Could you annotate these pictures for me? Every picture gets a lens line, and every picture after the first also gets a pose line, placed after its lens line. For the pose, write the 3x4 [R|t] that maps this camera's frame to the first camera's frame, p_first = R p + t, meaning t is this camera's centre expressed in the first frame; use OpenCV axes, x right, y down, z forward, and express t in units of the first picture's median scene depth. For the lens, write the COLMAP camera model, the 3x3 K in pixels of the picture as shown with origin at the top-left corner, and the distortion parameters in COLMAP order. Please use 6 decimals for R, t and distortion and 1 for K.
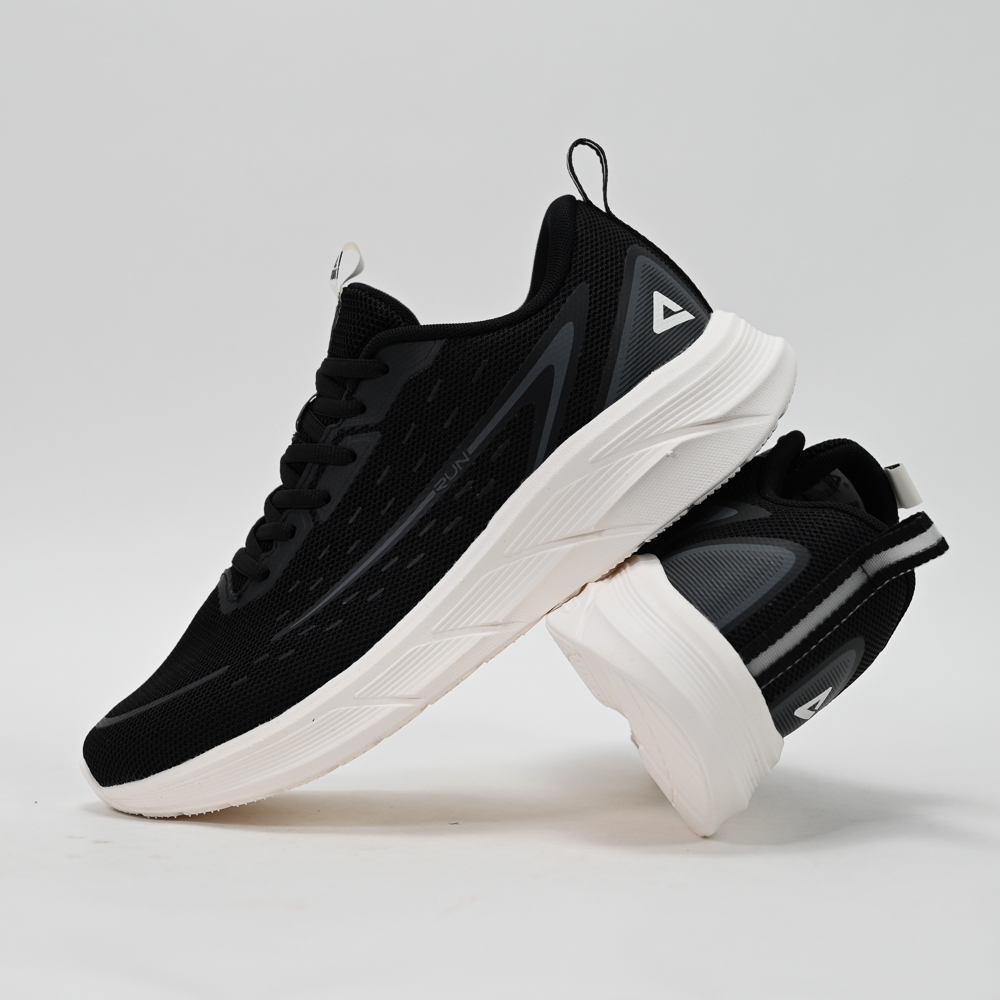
lens RADIAL K [[3405.9, 0, 500.0], [0, 3405.9, 500.0], [0, 0, 1]] dist [-0.045117, 1.494188]
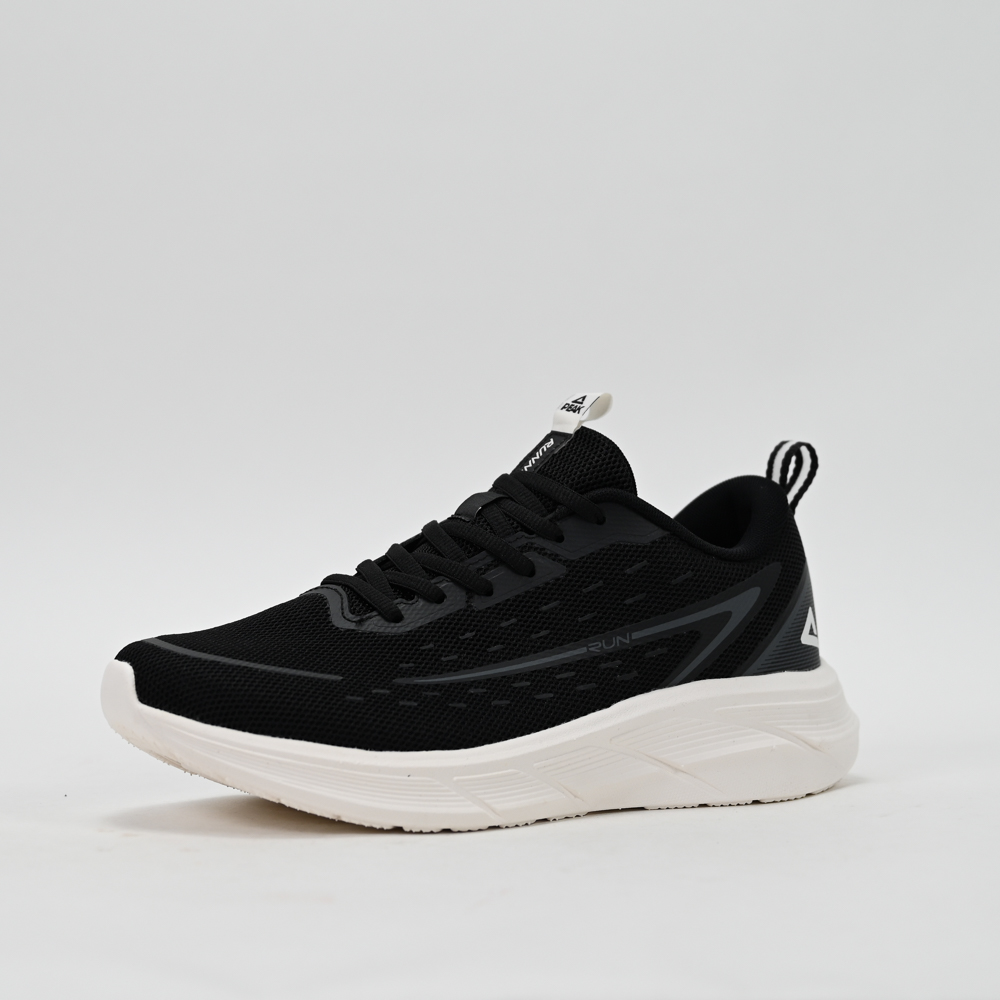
lens RADIAL K [[3405.9, 0, 500.0], [0, 3405.9, 500.0], [0, 0, 1]] dist [-0.045117, 1.494188]
pose [[0.707318, 0.579958, 0.404166, -0.472531], [-0.517669, 0.814306, -0.262535, 0.240665], [-0.481374, -0.023528, 0.876199, 0.126551]]
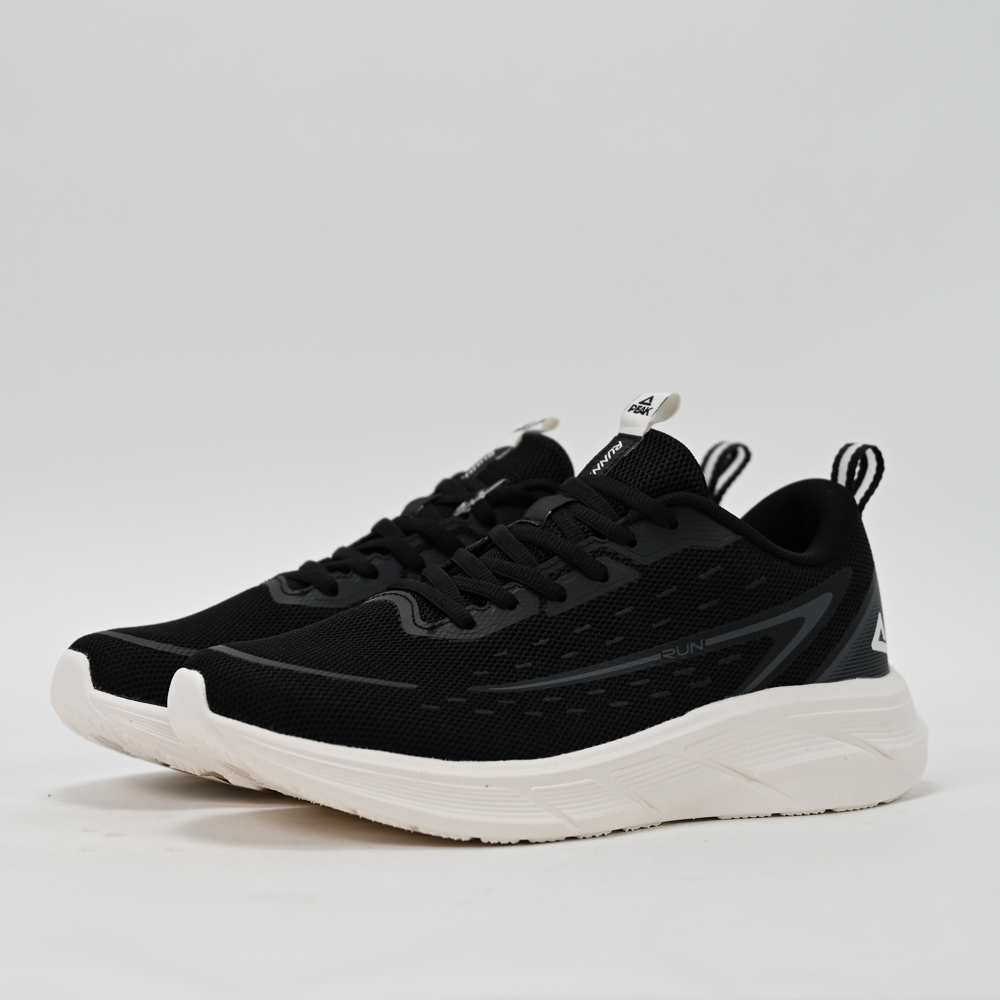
lens RADIAL K [[3405.9, 0, 500.0], [0, 3405.9, 500.0], [0, 0, 1]] dist [-0.045117, 1.494188]
pose [[0.697215, 0.579699, 0.421711, -0.497147], [-0.510714, 0.814493, -0.275267, 0.257816], [-0.503053, -0.023453, 0.863937, 0.167087]]
